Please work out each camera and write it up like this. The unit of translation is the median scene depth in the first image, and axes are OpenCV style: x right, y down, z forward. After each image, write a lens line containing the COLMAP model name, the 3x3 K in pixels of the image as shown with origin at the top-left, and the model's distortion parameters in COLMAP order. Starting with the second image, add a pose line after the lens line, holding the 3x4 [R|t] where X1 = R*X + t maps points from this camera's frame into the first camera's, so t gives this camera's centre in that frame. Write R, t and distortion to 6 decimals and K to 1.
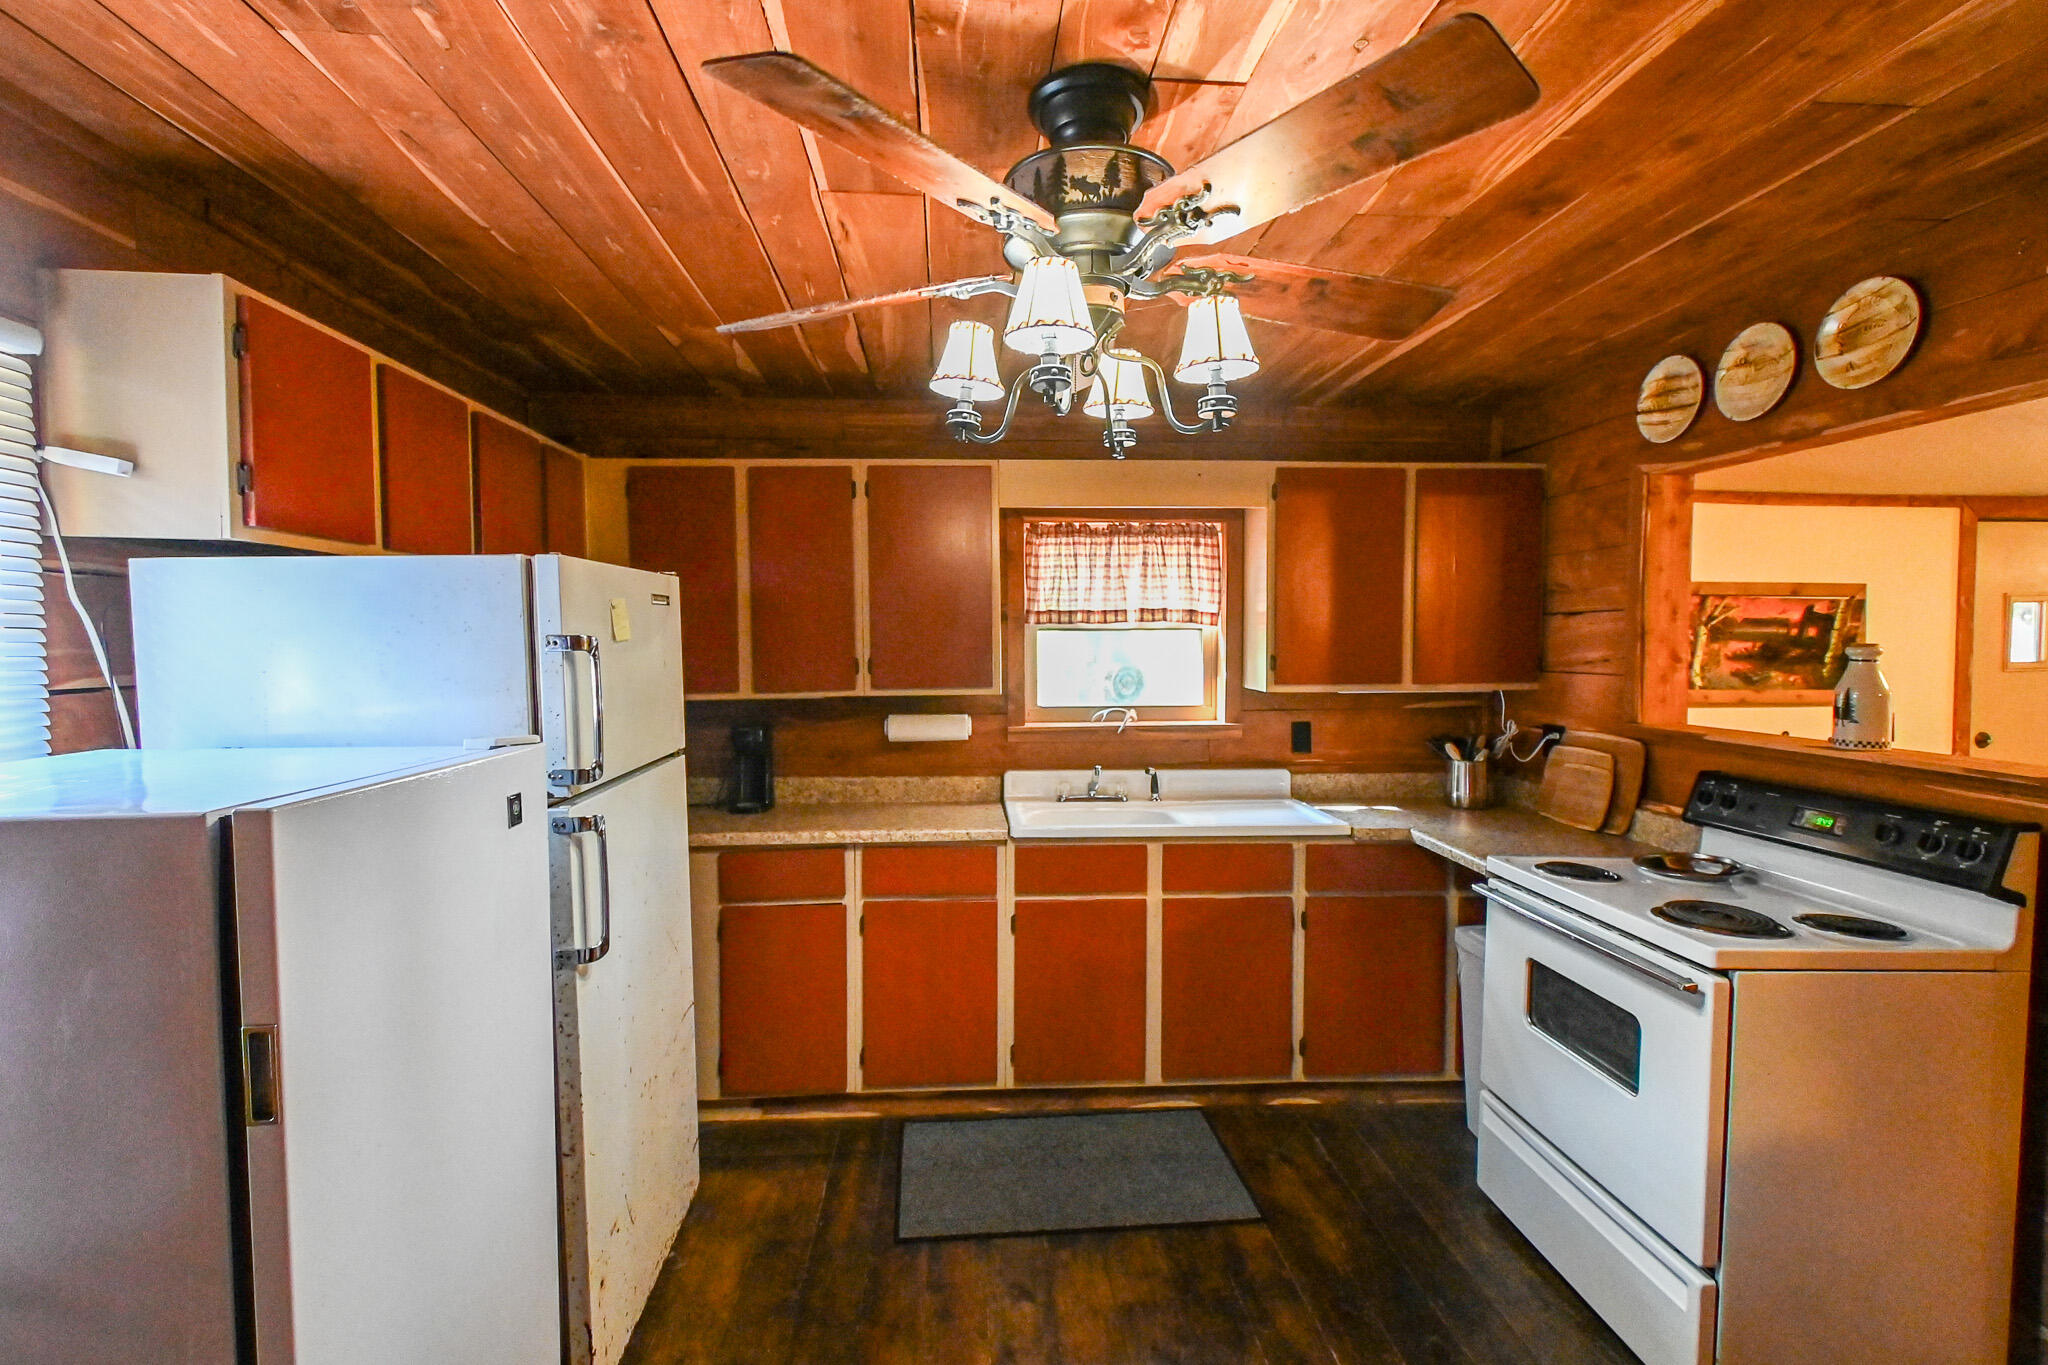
lens RADIAL K [[910.5, 0, 1056.2], [0, 910.5, 673.4], [0, 0, 1]] dist [0.008918, -0.003031]
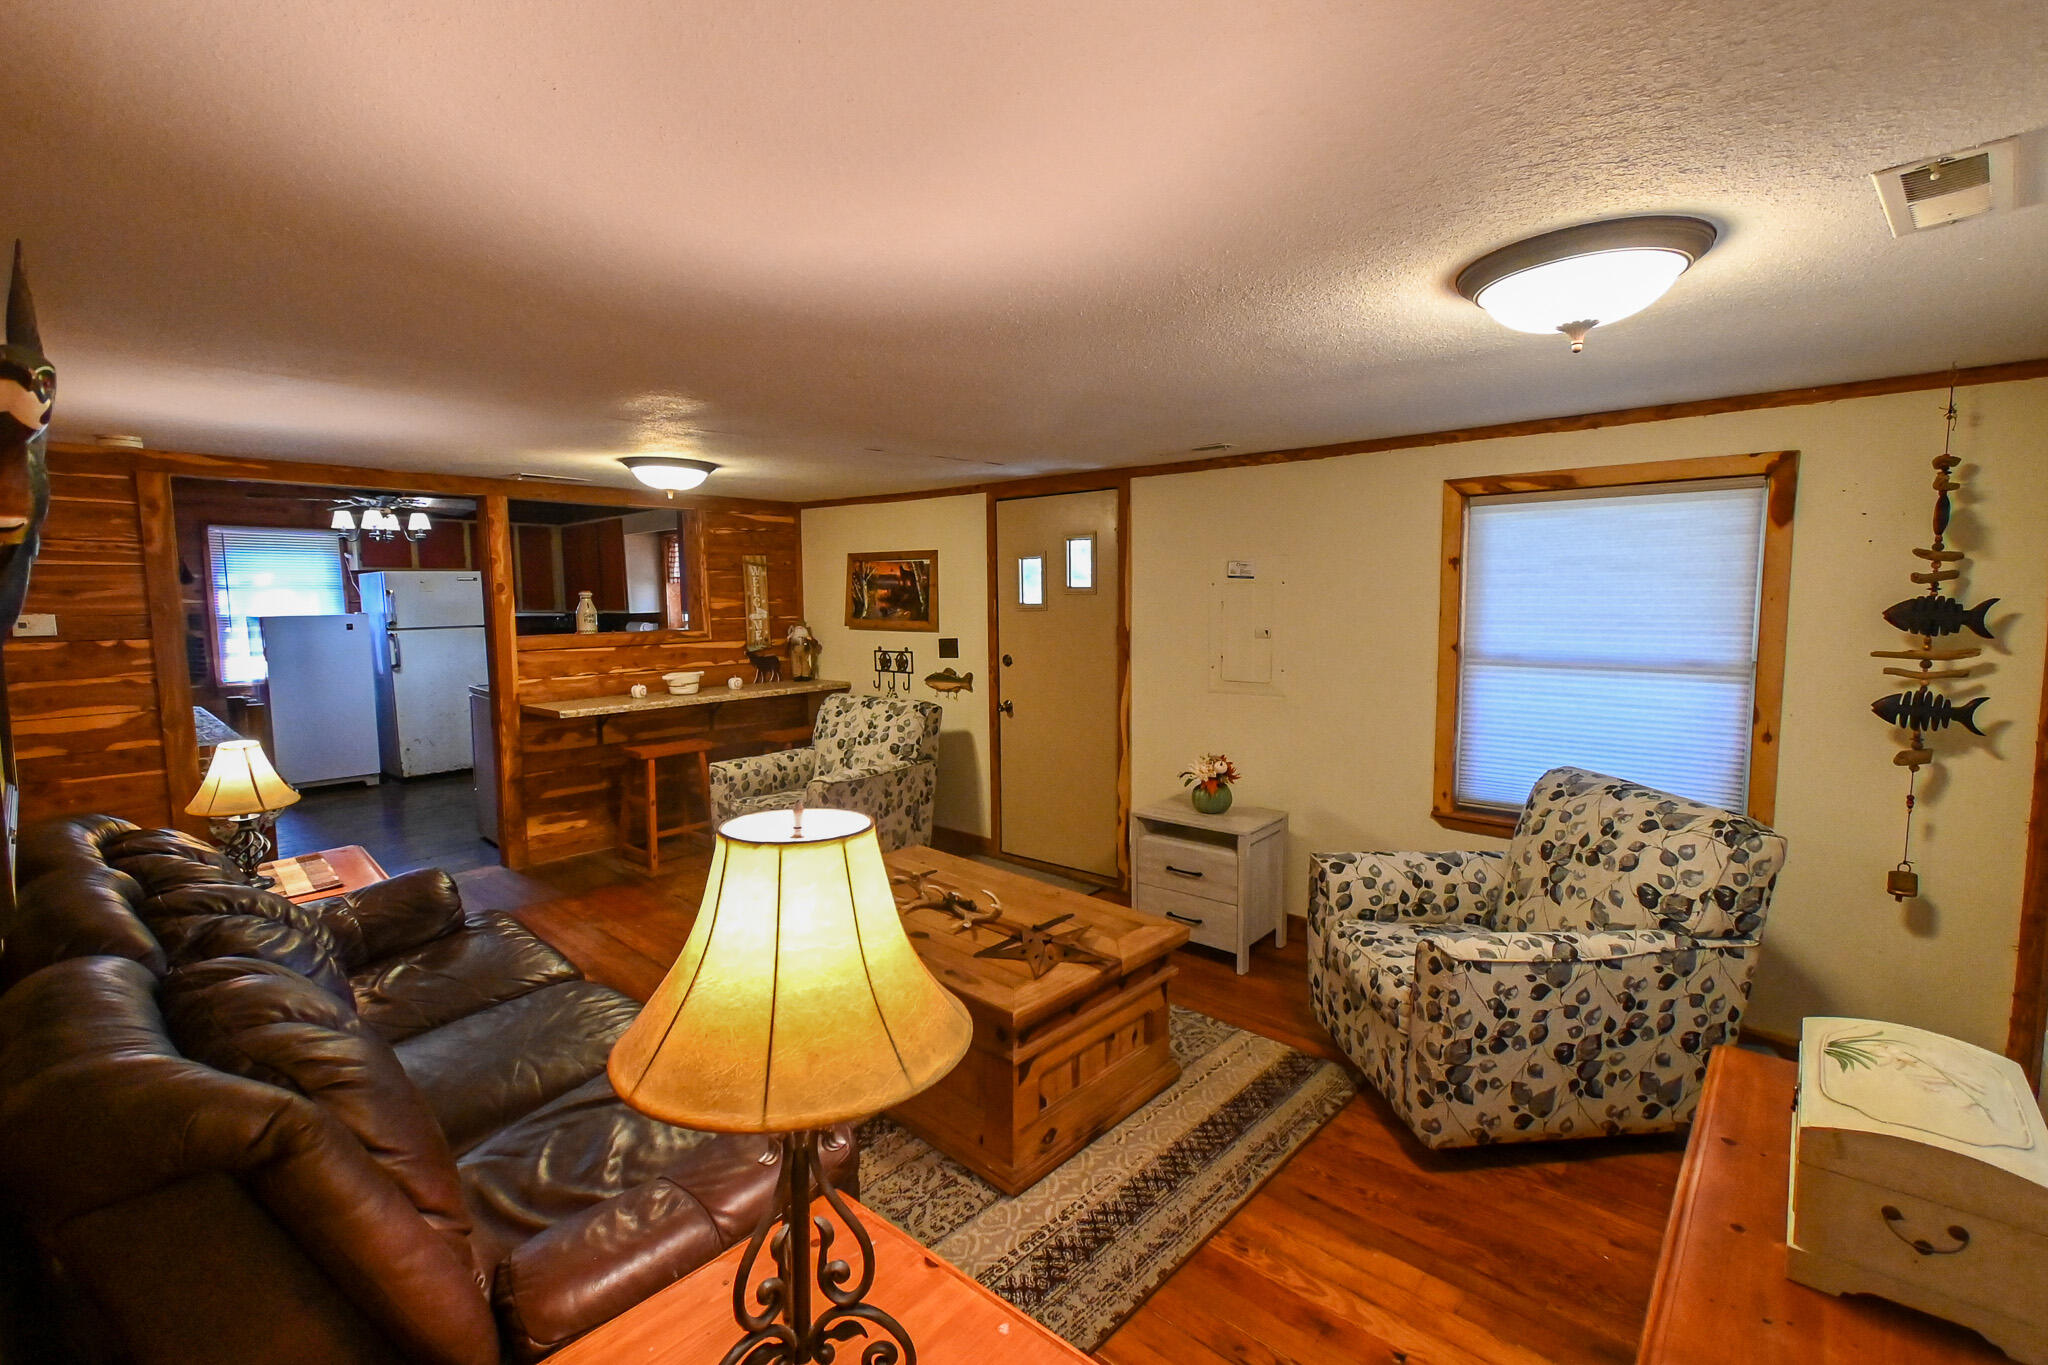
lens RADIAL K [[910.5, 0, 1029.2], [0, 910.5, 680.1], [0, 0, 1]] dist [0.008918, -0.003031]
pose [[0.693215, 0.065541, -0.717744, 2.324732], [-0.021835, 0.997309, 0.069981, 0.006380], [0.720400, -0.032840, 0.692781, 0.088378]]
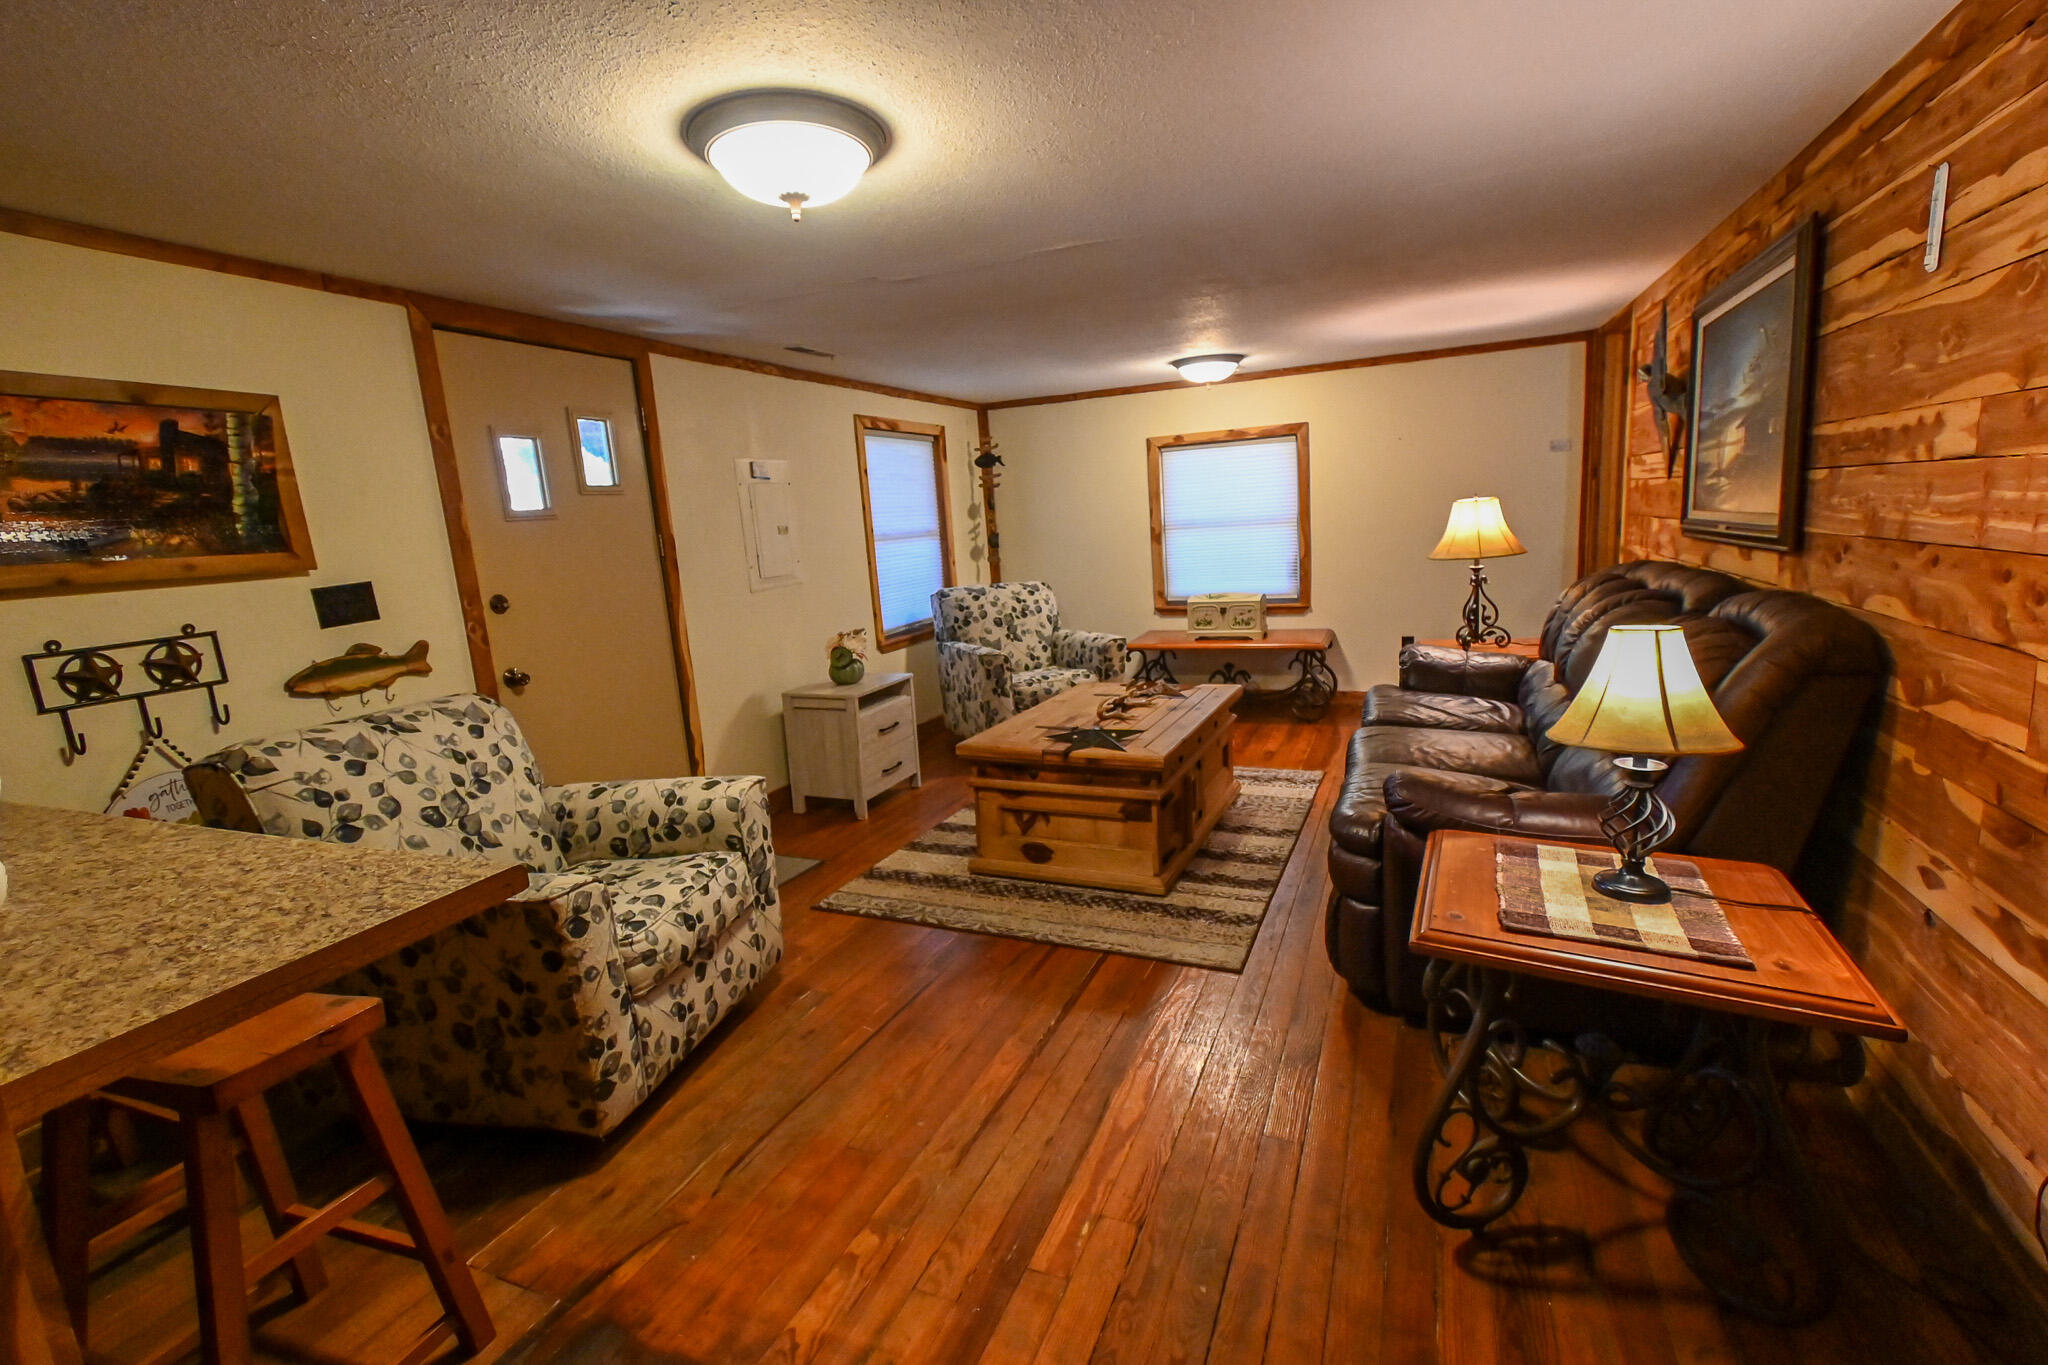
lens RADIAL K [[910.5, 0, 1033.2], [0, 910.5, 680.6], [0, 0, 1]] dist [0.008918, -0.003031]
pose [[0.455792, -0.186216, 0.870389, 0.571849], [0.100851, 0.982378, 0.157363, 0.068198], [-0.884355, 0.016055, 0.466540, 0.209517]]
